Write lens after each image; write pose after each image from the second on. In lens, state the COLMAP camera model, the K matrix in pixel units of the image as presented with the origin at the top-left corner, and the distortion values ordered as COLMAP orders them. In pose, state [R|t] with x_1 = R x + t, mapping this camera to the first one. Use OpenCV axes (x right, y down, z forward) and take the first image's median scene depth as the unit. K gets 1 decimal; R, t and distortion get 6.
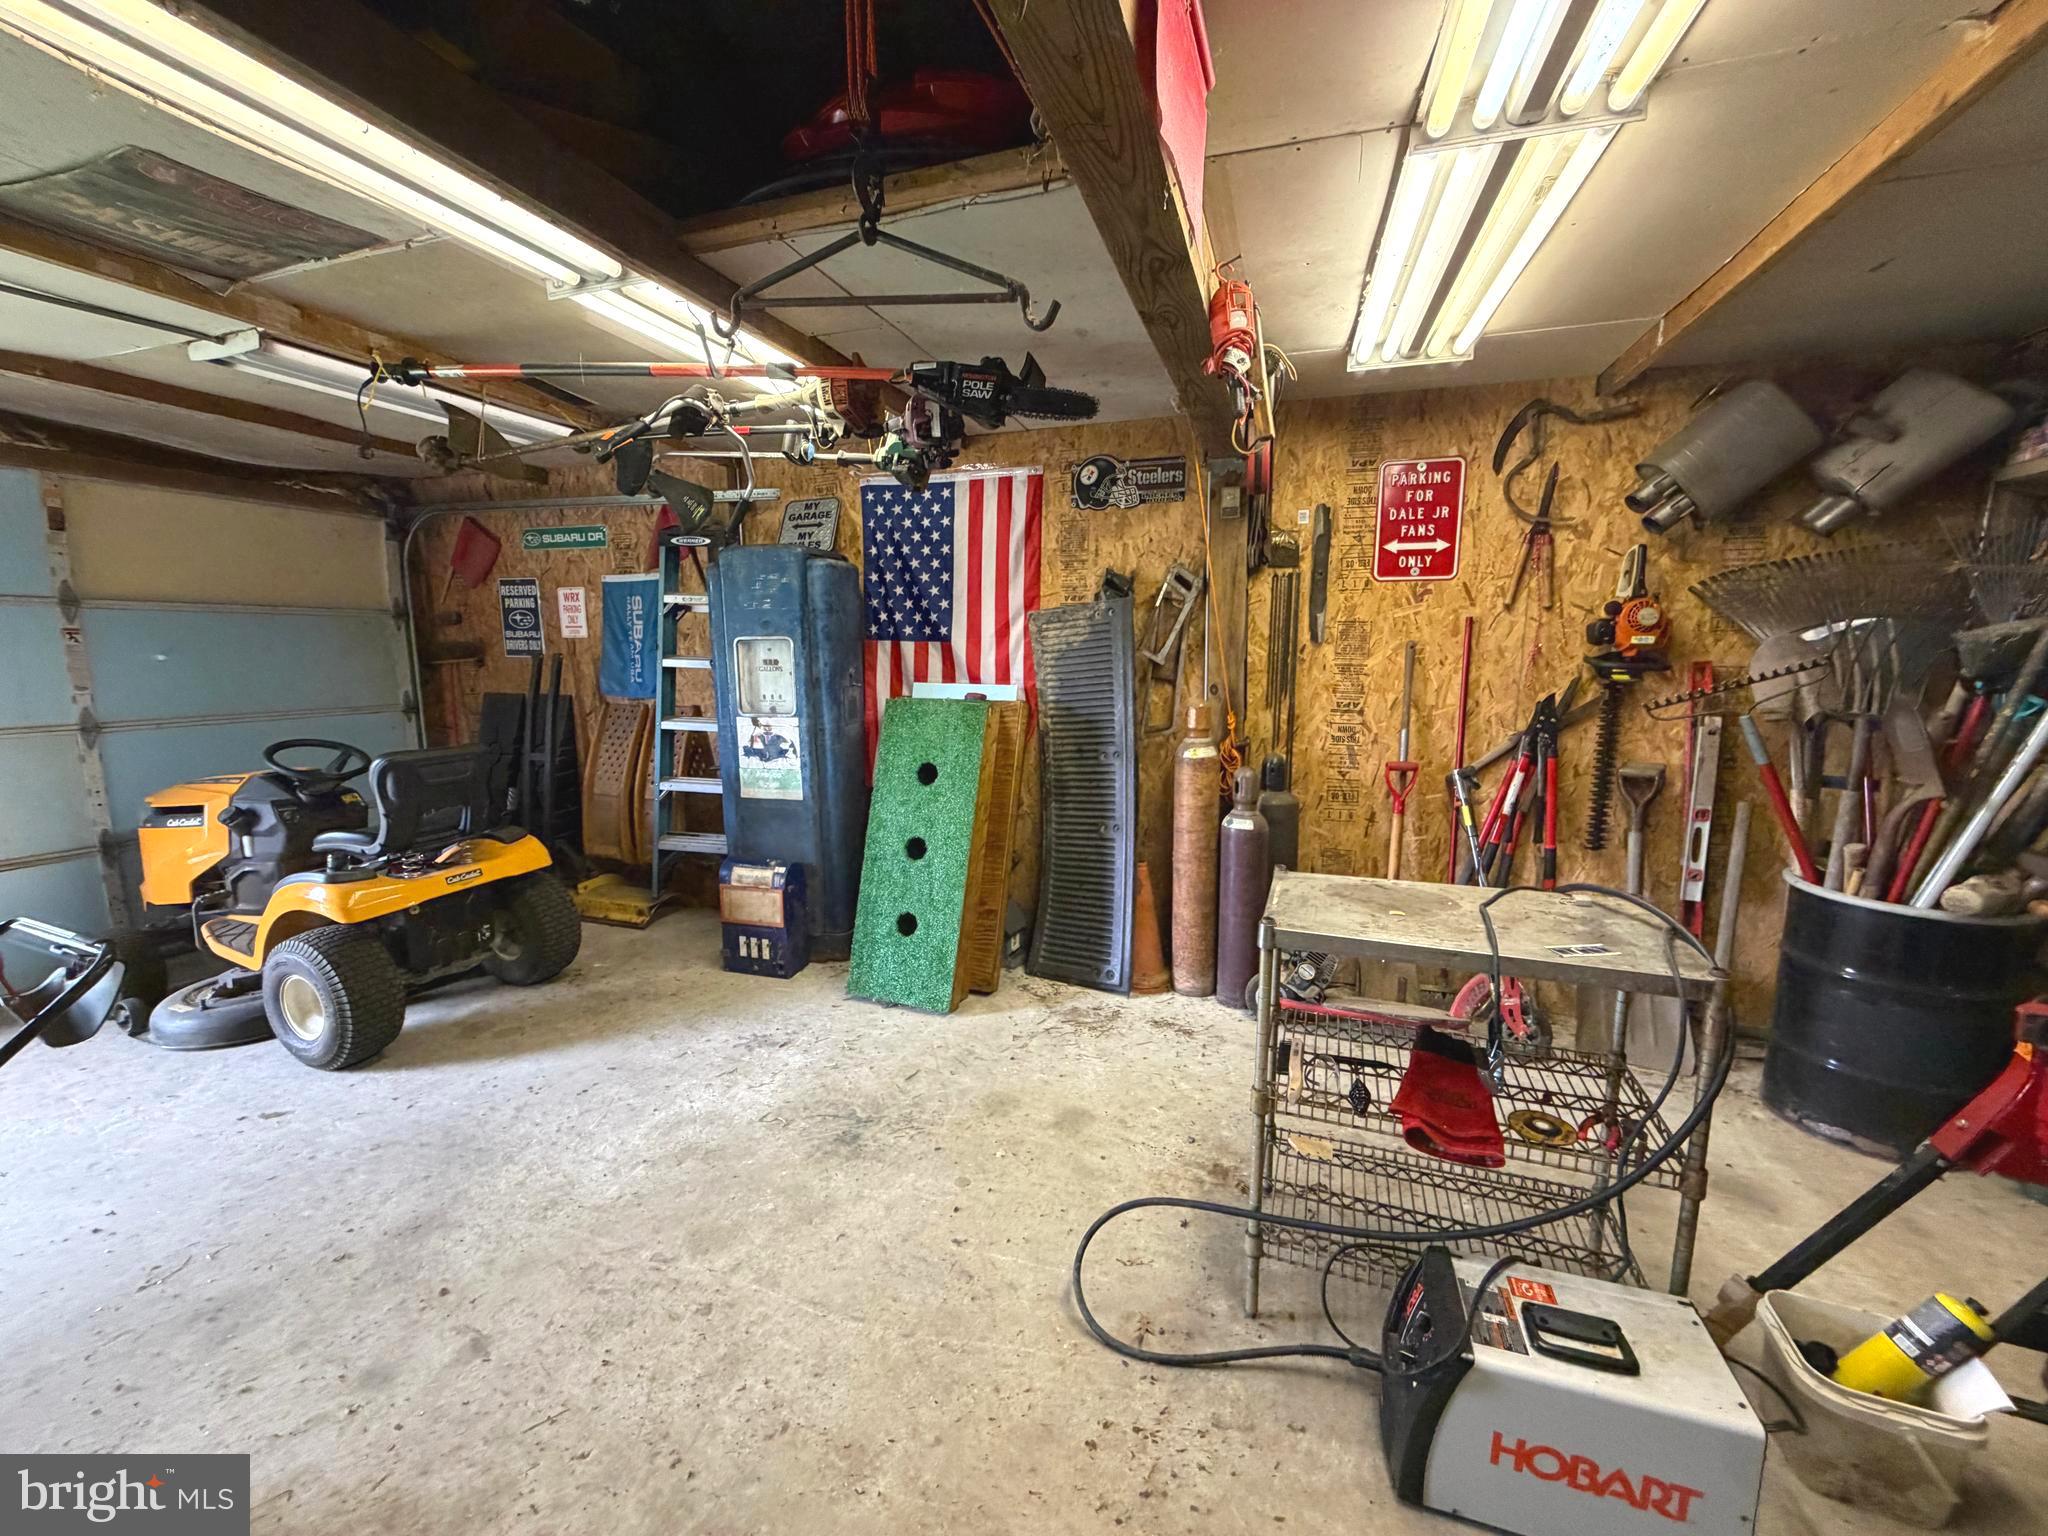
lens RADIAL K [[813.9, 0, 1015.2], [0, 813.9, 763.9], [0, 0, 1]] dist [-0.001790, 0.000666]
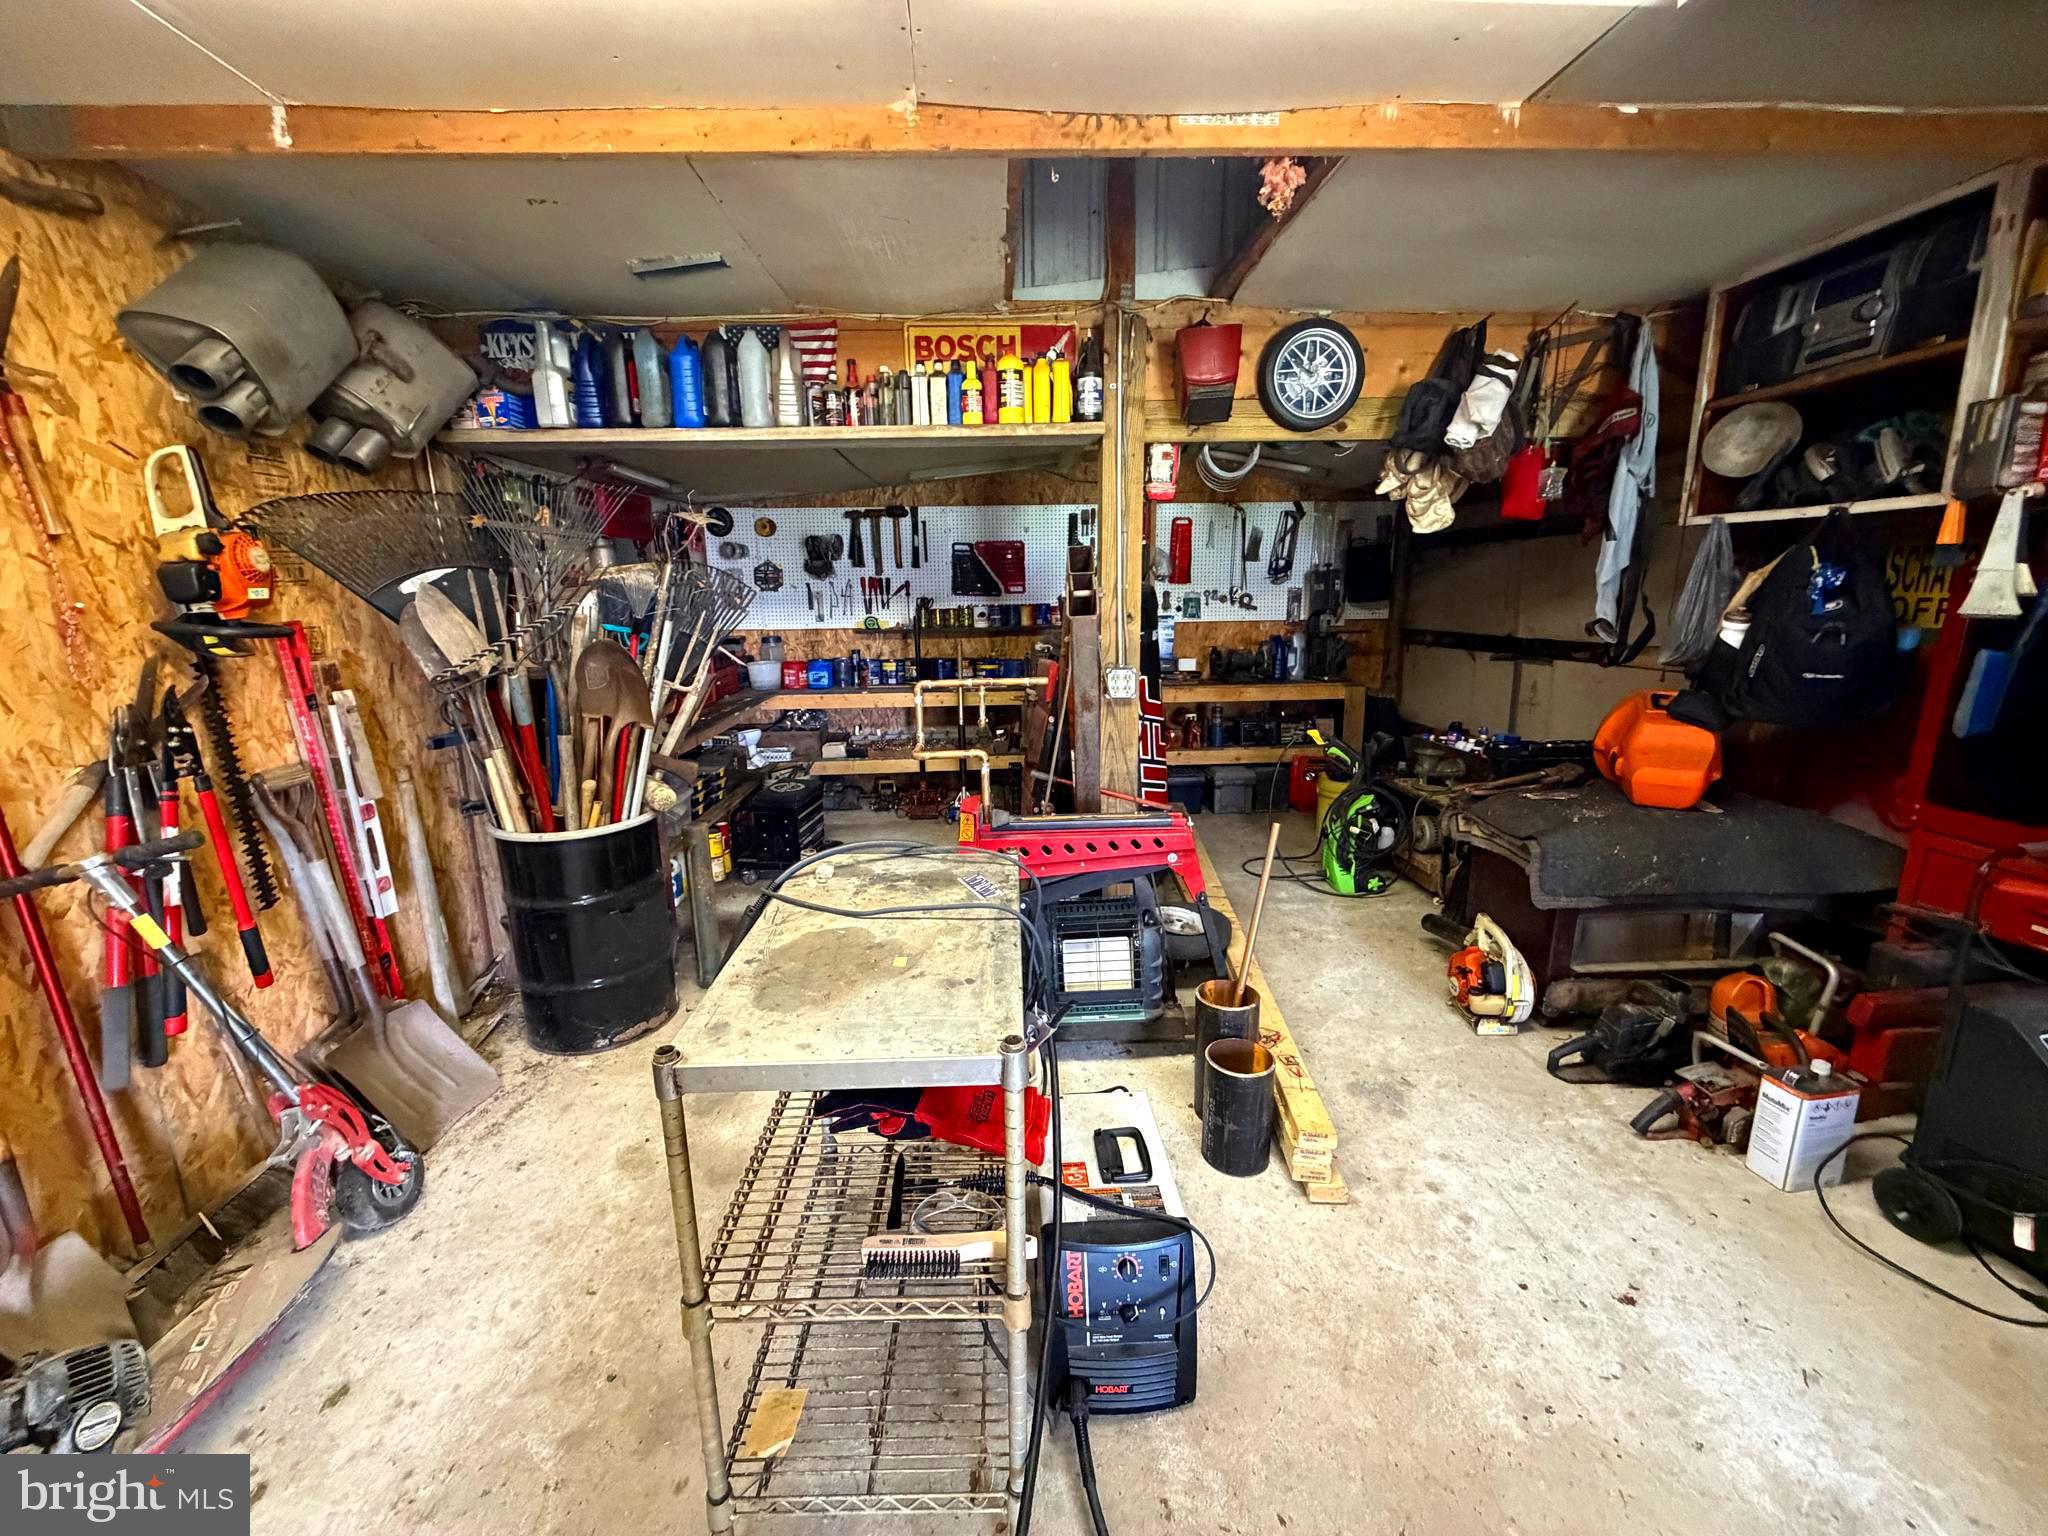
lens RADIAL K [[813.9, 0, 1017.6], [0, 813.9, 765.2], [0, 0, 1]] dist [-0.001790, 0.000666]
pose [[-0.369578, -0.196853, 0.908109, -0.093490], [0.154698, 0.950627, 0.269028, -0.078299], [-0.916232, 0.239909, -0.320878, 0.523321]]
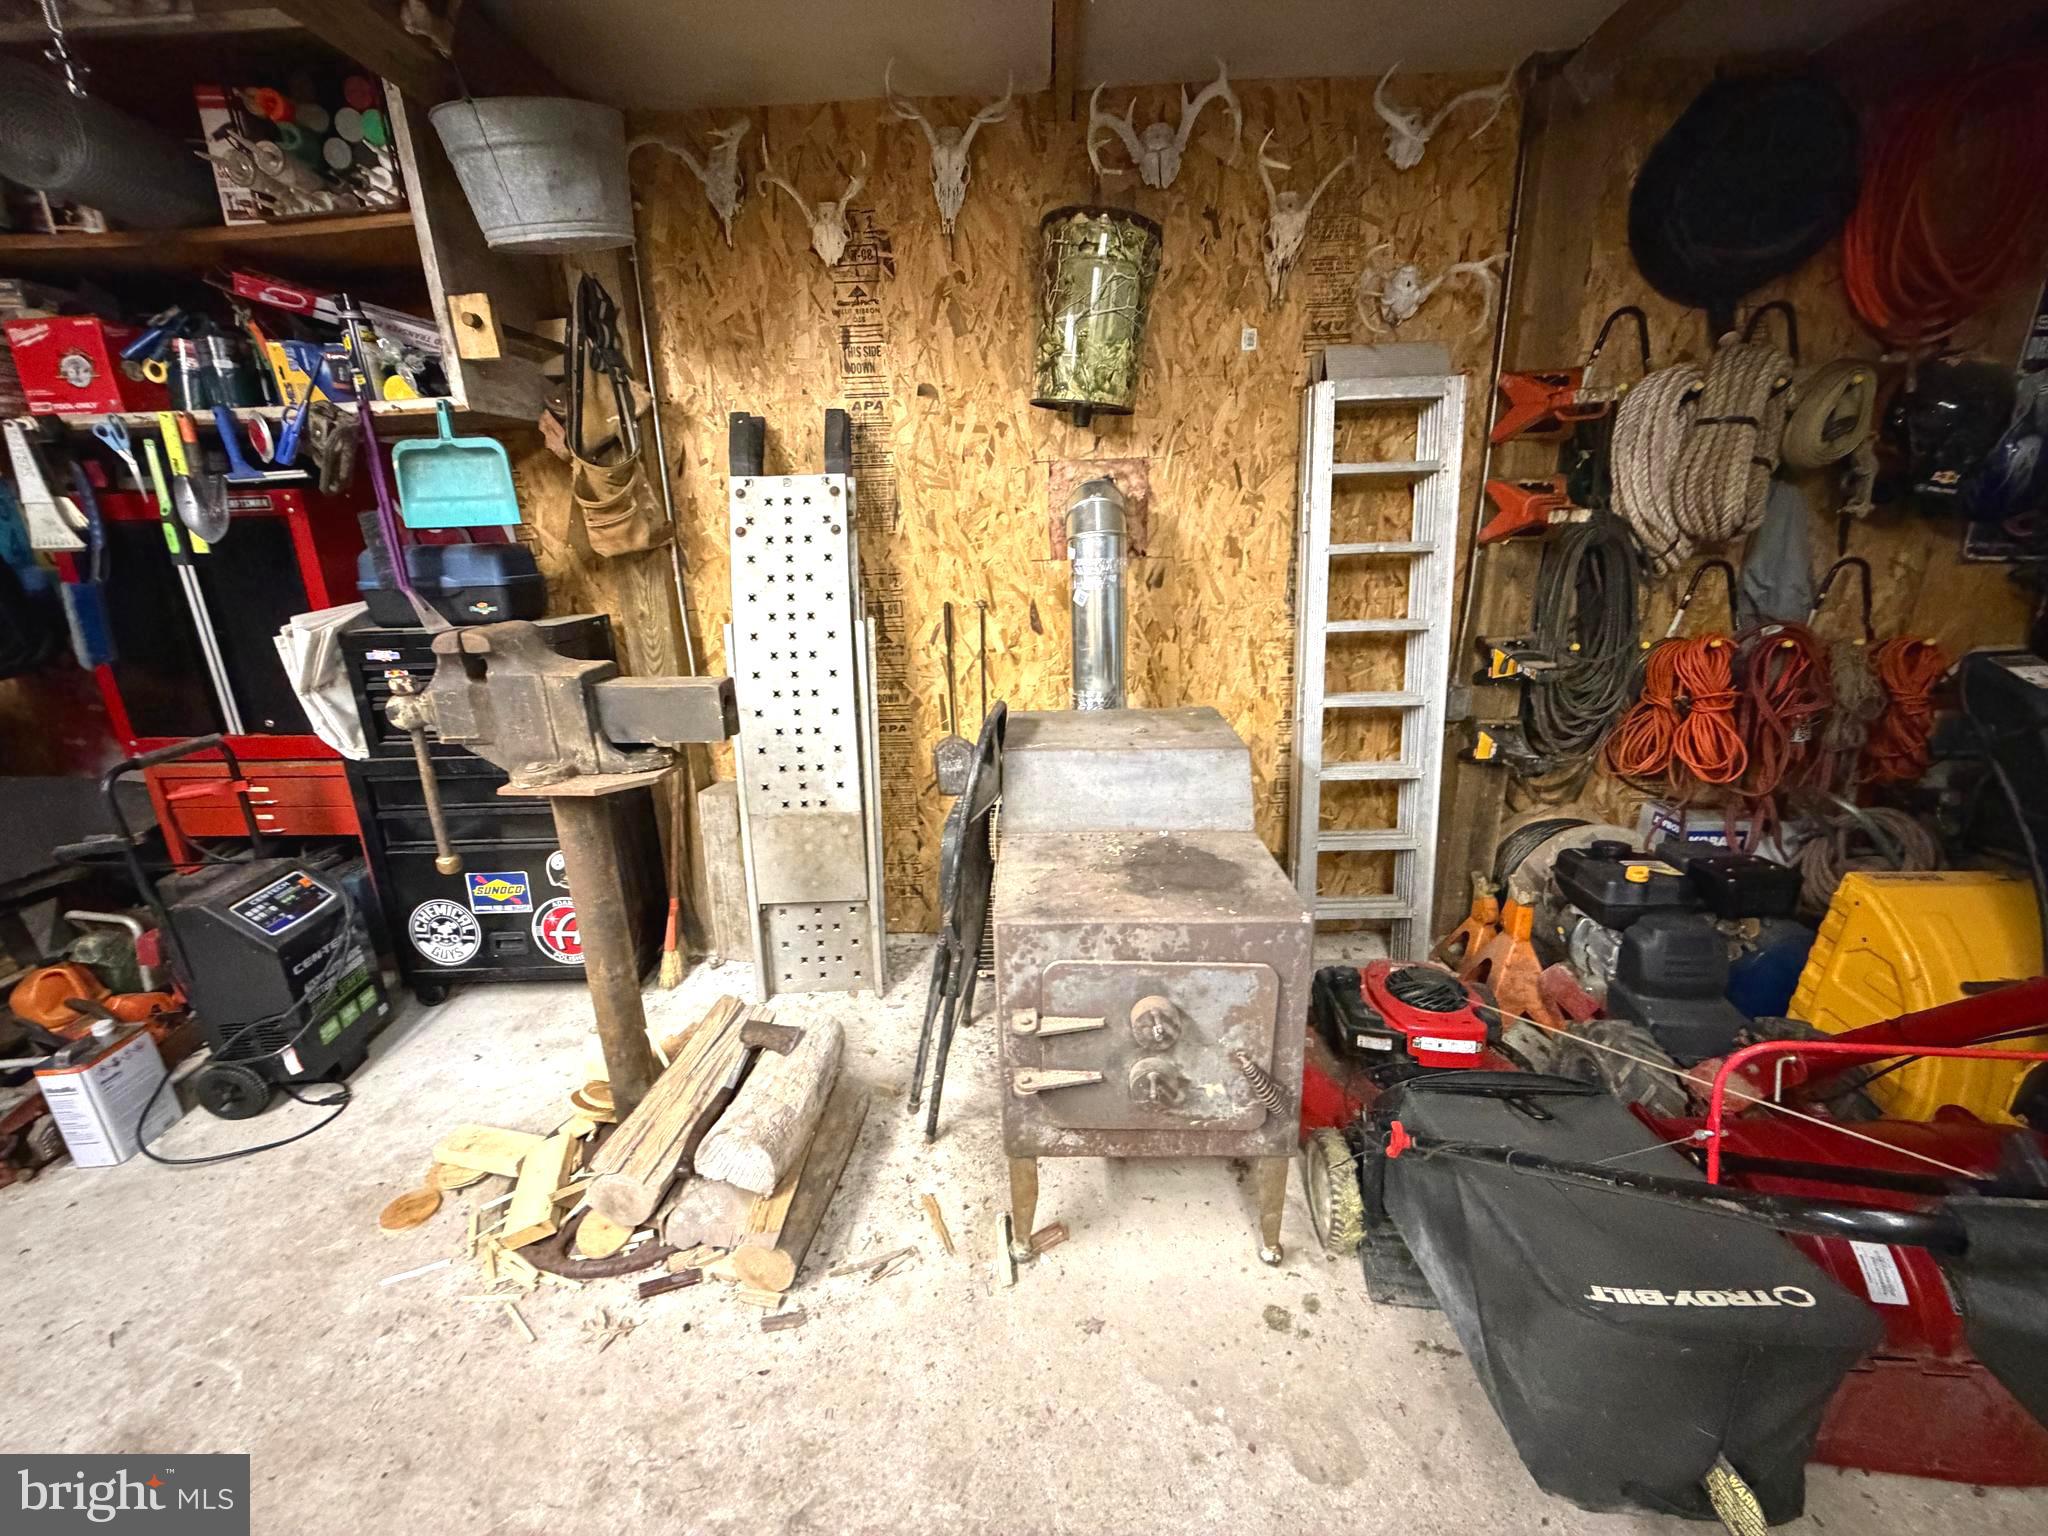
lens RADIAL K [[813.9, 0, 1016.0], [0, 813.9, 762.5], [0, 0, 1]] dist [-0.001790, 0.000666]
pose [[-0.956223, 0.106885, -0.272420, -0.280034], [-0.018509, 0.906957, 0.420816, -0.038601], [0.292052, 0.407436, -0.865275, 0.452838]]
